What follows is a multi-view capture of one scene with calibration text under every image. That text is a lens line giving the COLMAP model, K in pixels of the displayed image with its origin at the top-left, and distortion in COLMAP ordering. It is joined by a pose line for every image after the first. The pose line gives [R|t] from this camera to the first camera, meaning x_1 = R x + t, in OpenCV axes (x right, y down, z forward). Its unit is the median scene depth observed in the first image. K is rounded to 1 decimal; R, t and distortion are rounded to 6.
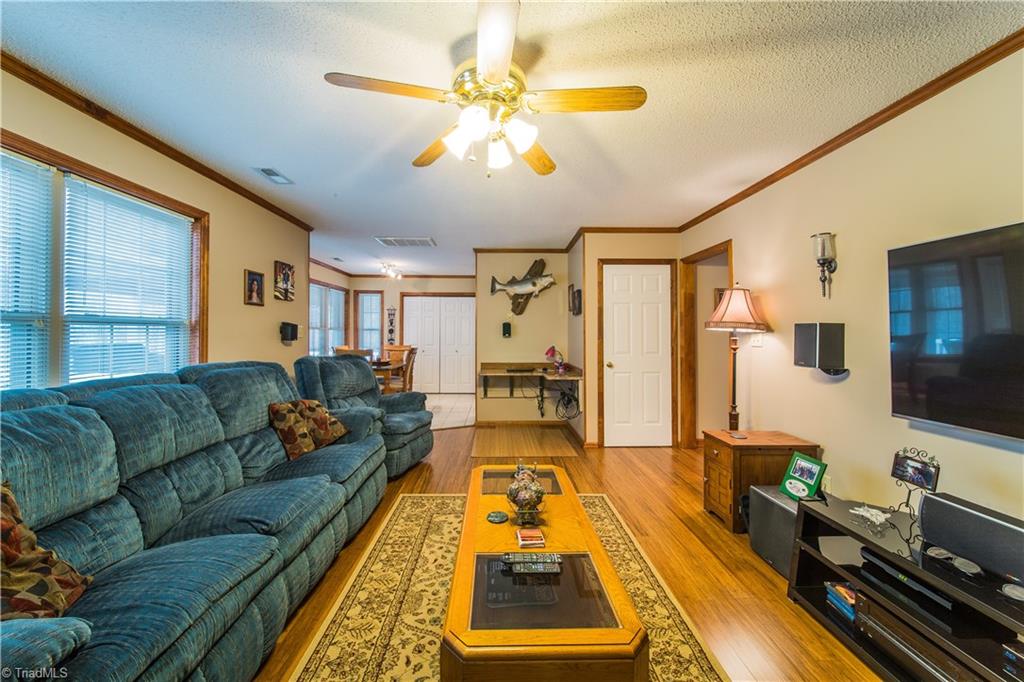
lens RADIAL K [[359.9, 0, 504.5], [0, 359.9, 333.3], [0, 0, 1]] dist [0.001146, -0.001303]
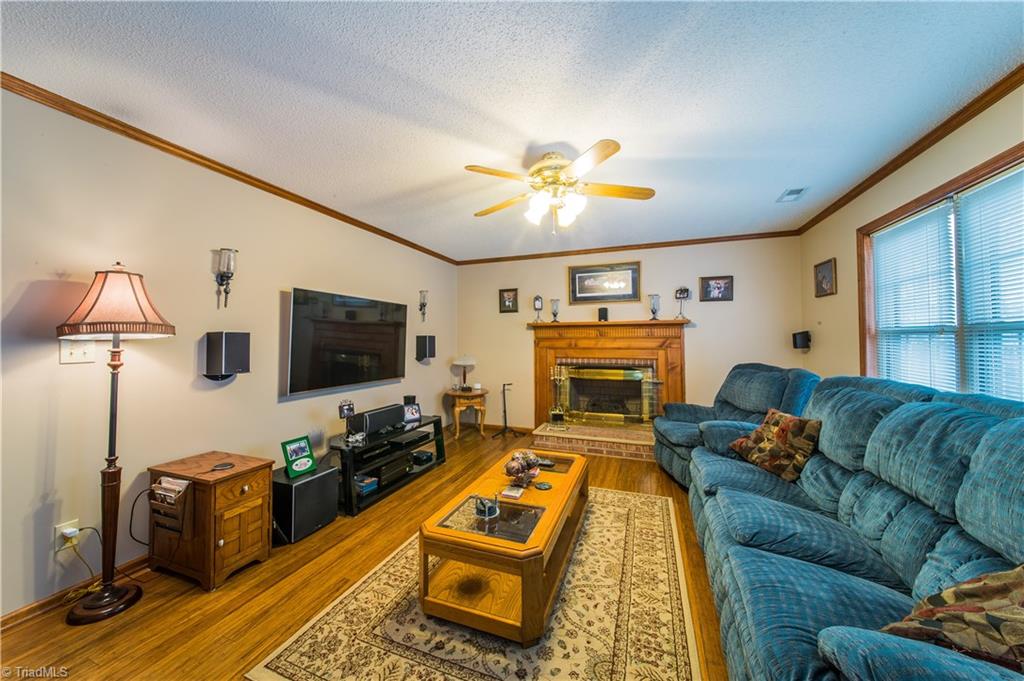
lens RADIAL K [[359.9, 0, 508.0], [0, 359.9, 335.7], [0, 0, 1]] dist [0.001146, -0.001303]
pose [[-0.926144, 0.007673, 0.377091, -0.321813], [0.002325, 0.999890, -0.014635, 0.000266], [-0.377162, -0.012678, -0.926061, 1.852341]]
